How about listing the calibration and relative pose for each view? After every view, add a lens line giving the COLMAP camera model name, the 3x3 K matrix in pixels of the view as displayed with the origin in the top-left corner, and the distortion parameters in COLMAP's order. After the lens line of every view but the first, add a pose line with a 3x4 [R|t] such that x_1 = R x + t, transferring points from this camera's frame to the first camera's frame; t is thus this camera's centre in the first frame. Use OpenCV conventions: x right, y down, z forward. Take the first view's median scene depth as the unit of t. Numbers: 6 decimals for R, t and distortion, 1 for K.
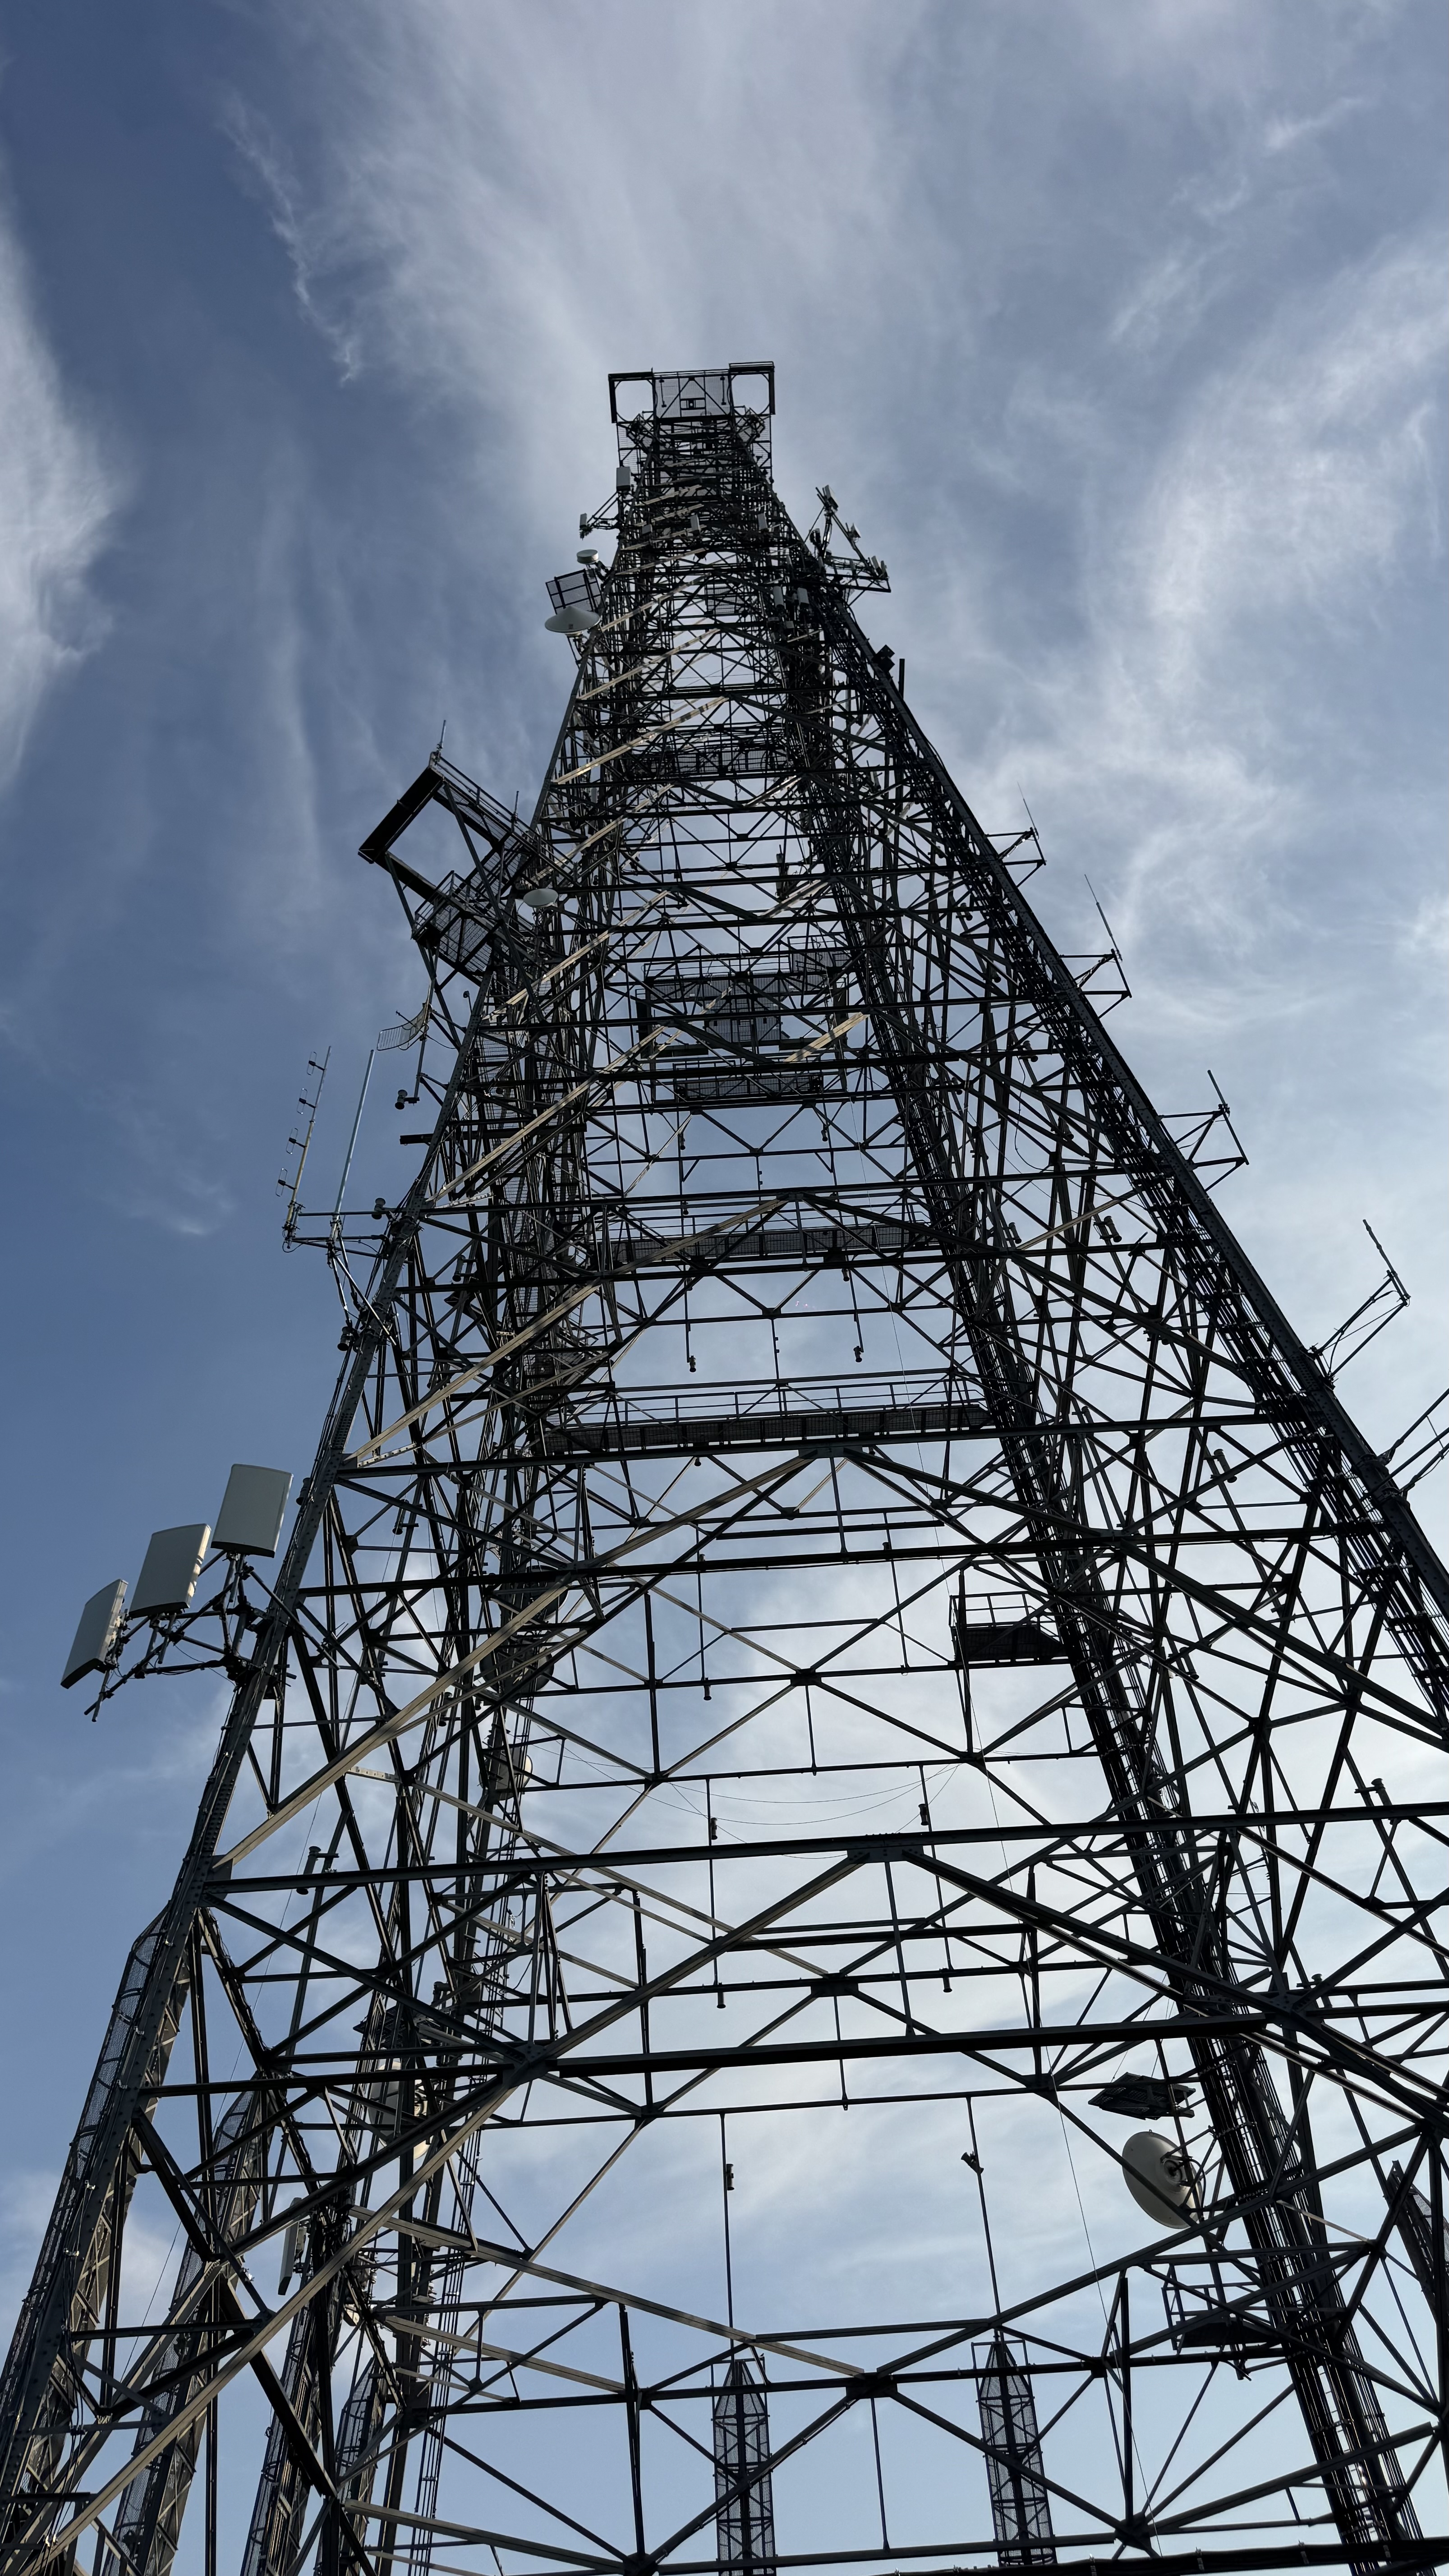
lens RADIAL K [[1882.3, 0, 724.5], [0, 1882.3, 1288.0], [0, 0, 1]] dist [0.002279, 0.002337]
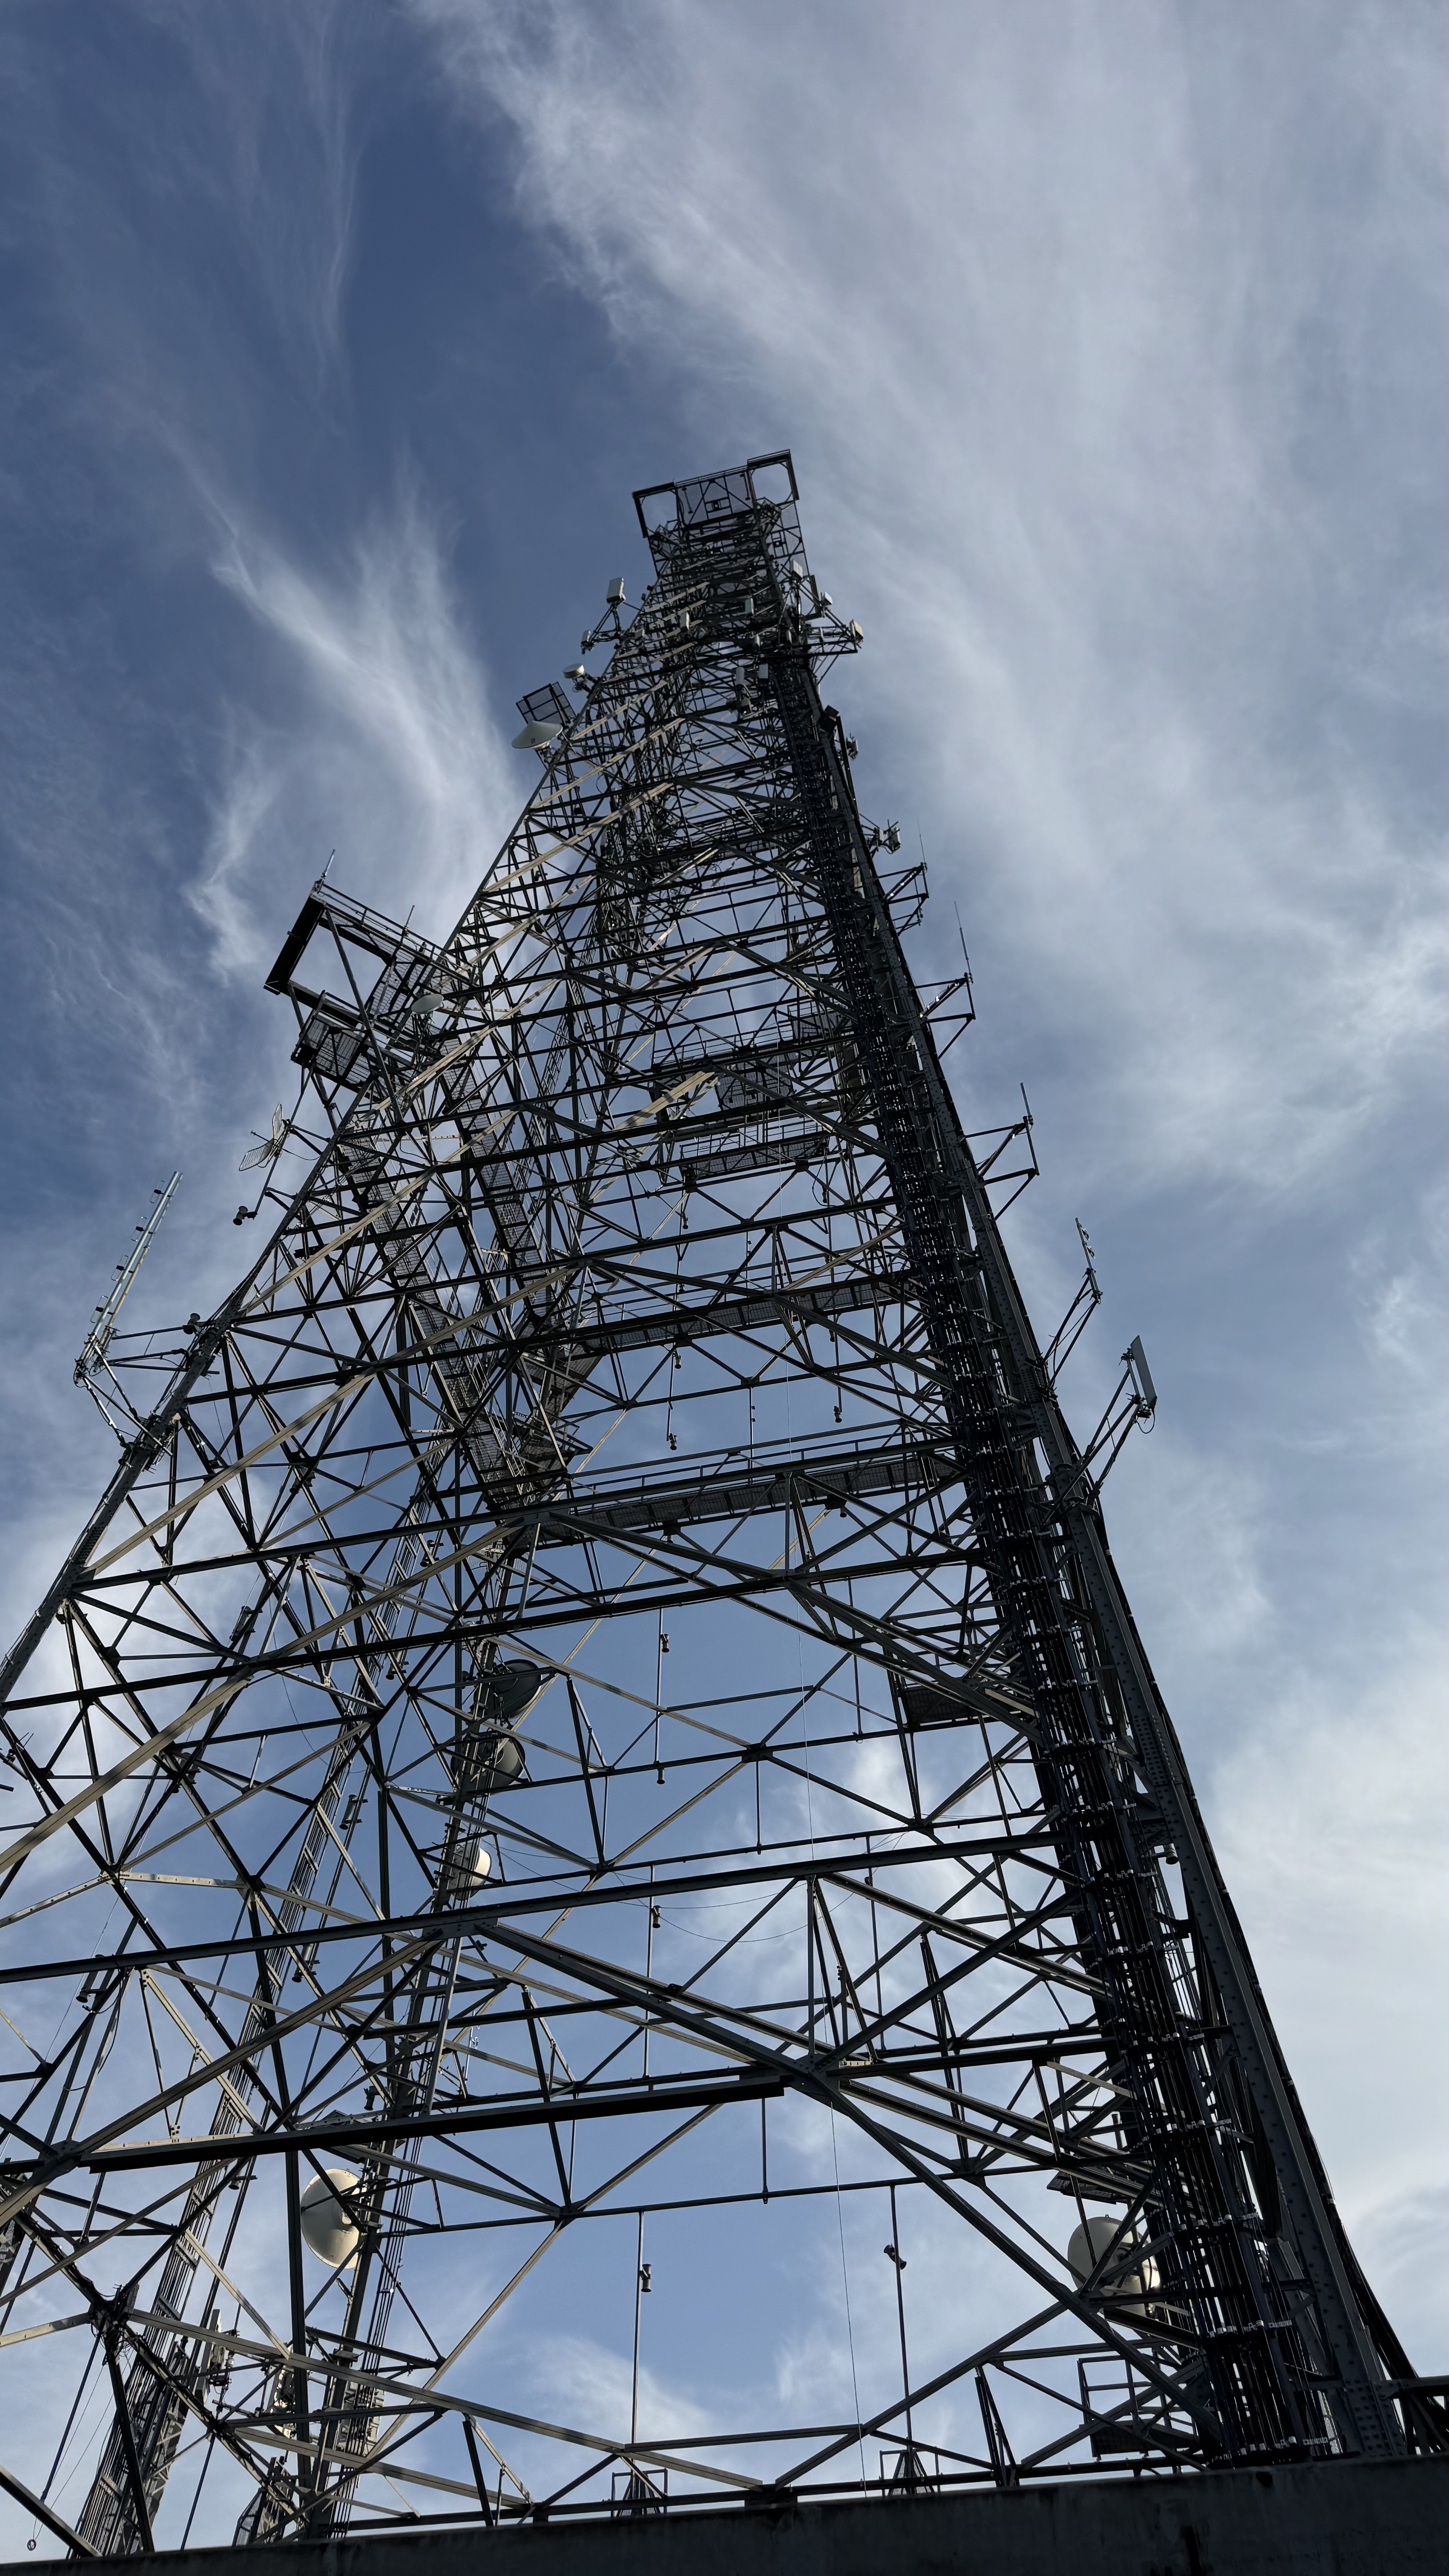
lens RADIAL K [[1882.3, 0, 724.5], [0, 1882.3, 1288.0], [0, 0, 1]] dist [0.002279, 0.002337]
pose [[0.979079, -0.114838, -0.167977, 0.239359], [0.106295, 0.992581, -0.059024, 0.026152], [0.173509, 0.039934, 0.984022, 0.031386]]
